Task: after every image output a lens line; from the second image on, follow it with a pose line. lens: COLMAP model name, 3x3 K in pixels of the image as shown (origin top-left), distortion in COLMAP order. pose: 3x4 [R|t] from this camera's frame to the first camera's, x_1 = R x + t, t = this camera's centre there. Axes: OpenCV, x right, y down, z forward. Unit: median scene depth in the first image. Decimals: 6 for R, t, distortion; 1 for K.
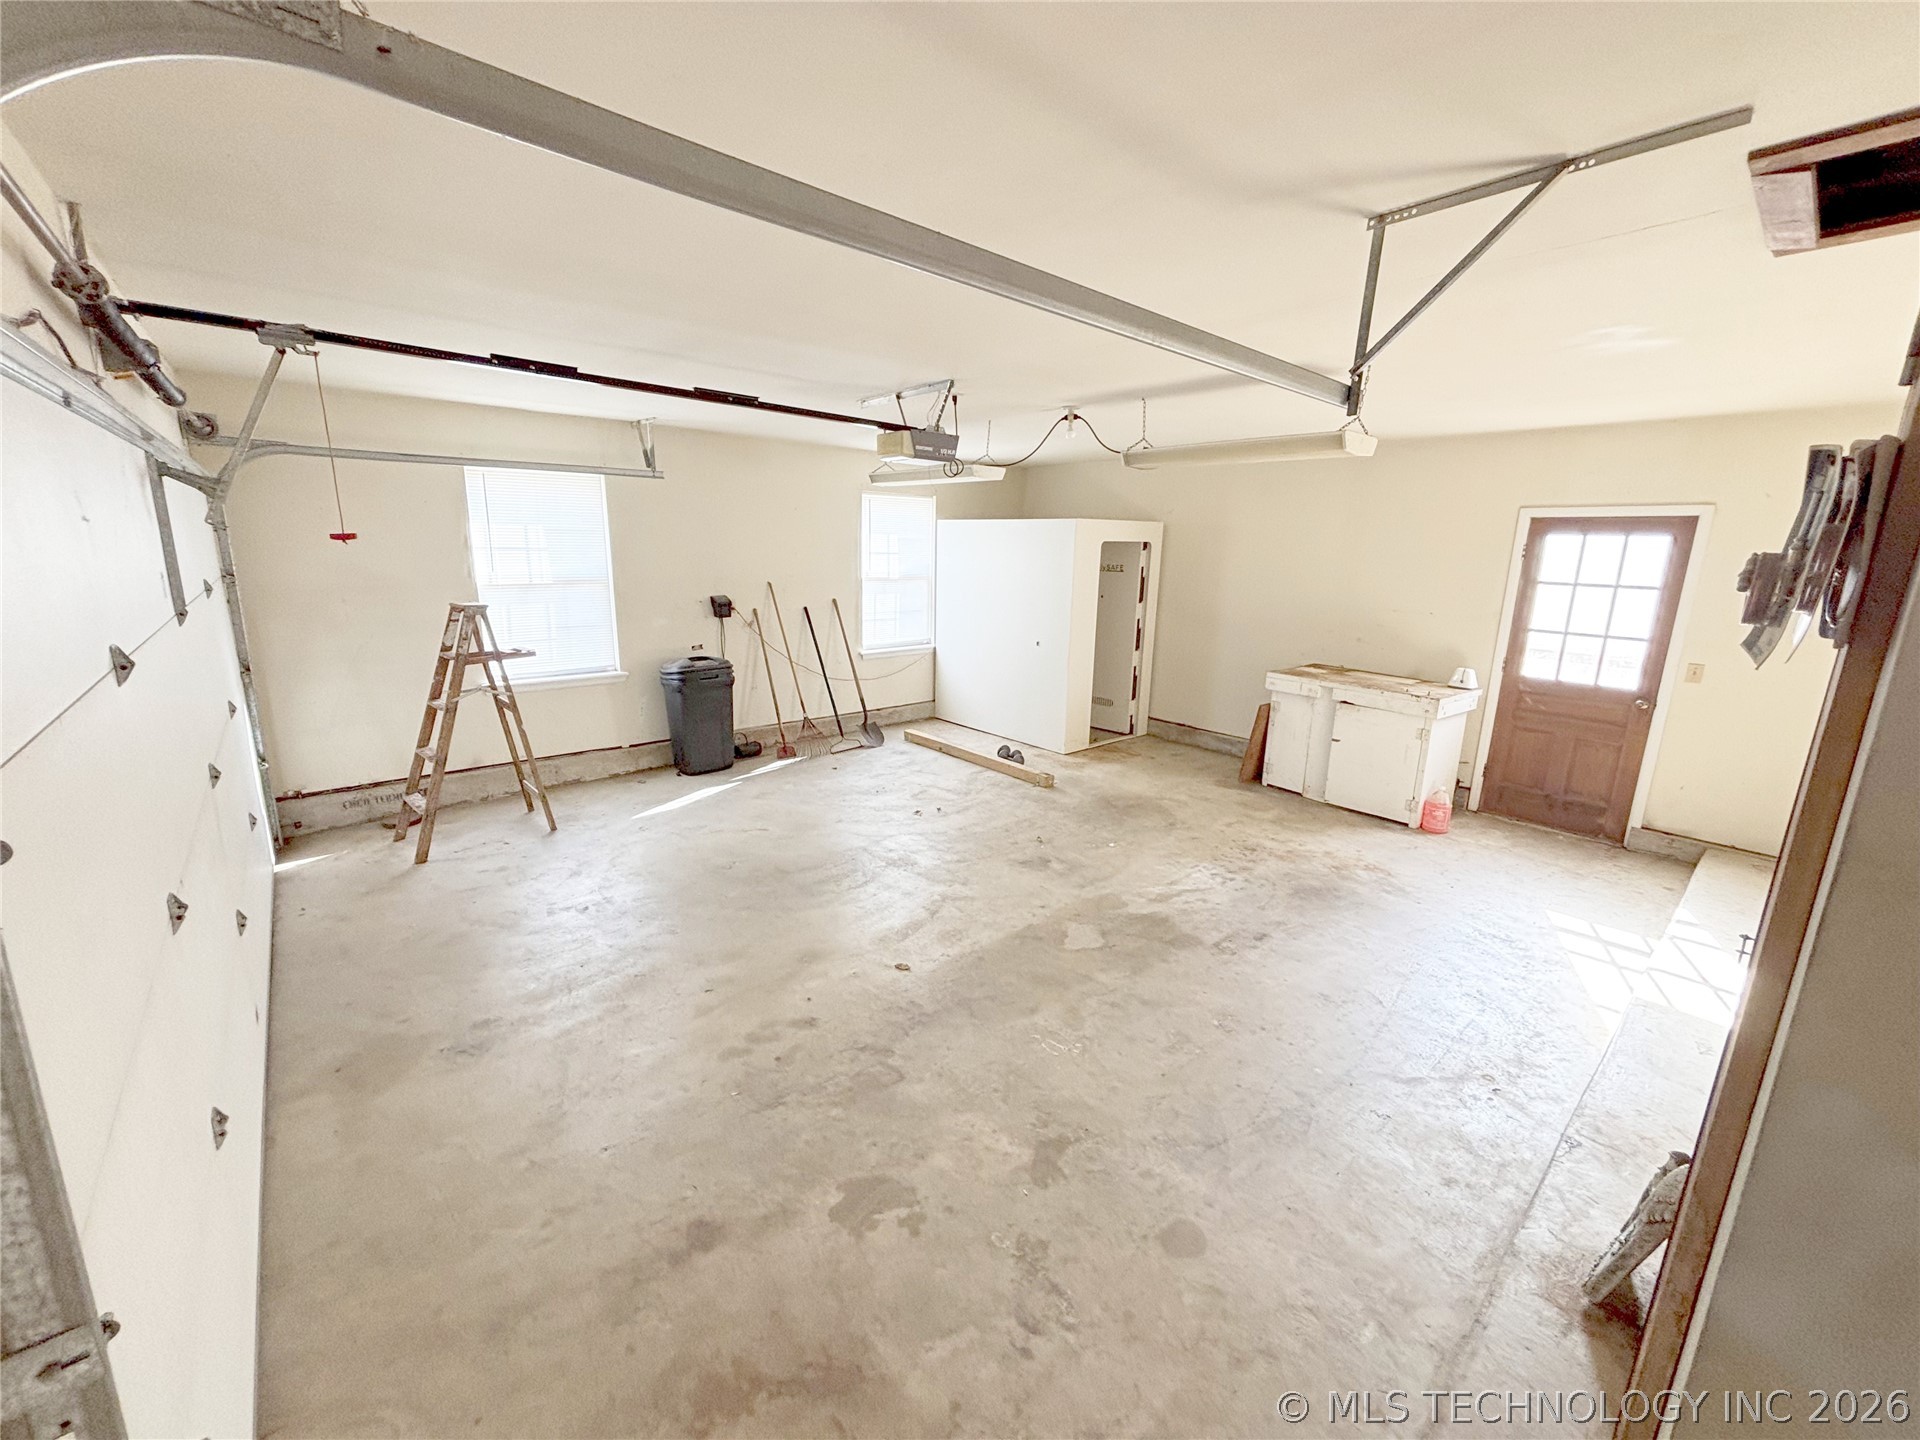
lens RADIAL K [[763.9, 0, 959.9], [0, 763.9, 711.8], [0, 0, 1]] dist [0.002019, 0.000120]
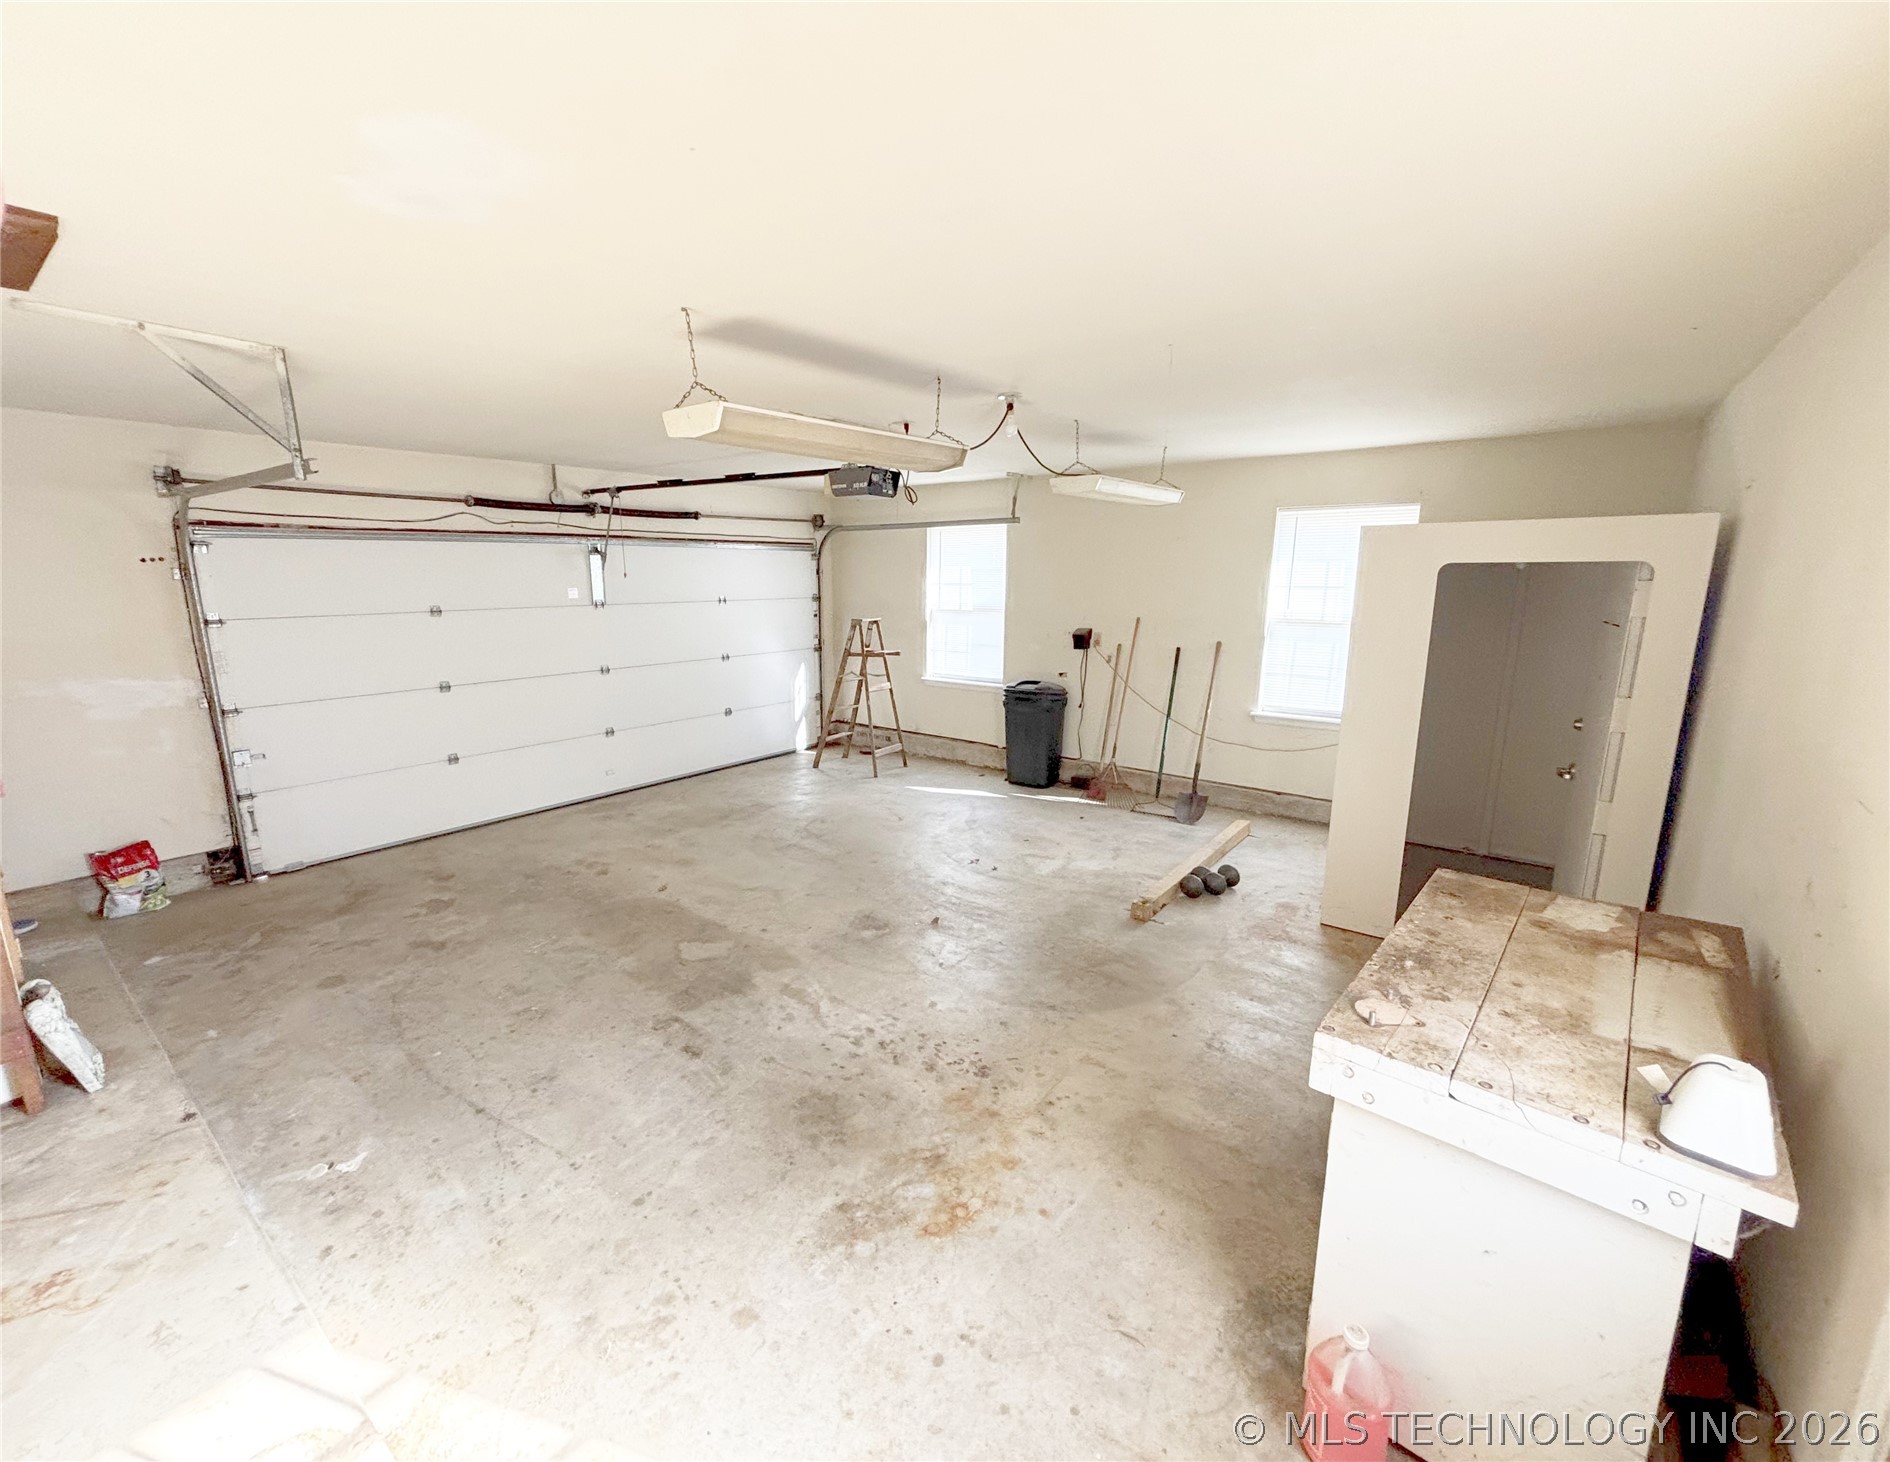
lens RADIAL K [[799.3, 0, 944.4], [0, 799.3, 736.6], [0, 0, 1]] dist [0.000727, 0.000049]
pose [[0.191156, 0.179704, -0.964969, 0.936254], [-0.208256, 0.968141, 0.139040, -0.157750], [0.959213, 0.174382, 0.222490, 0.785295]]
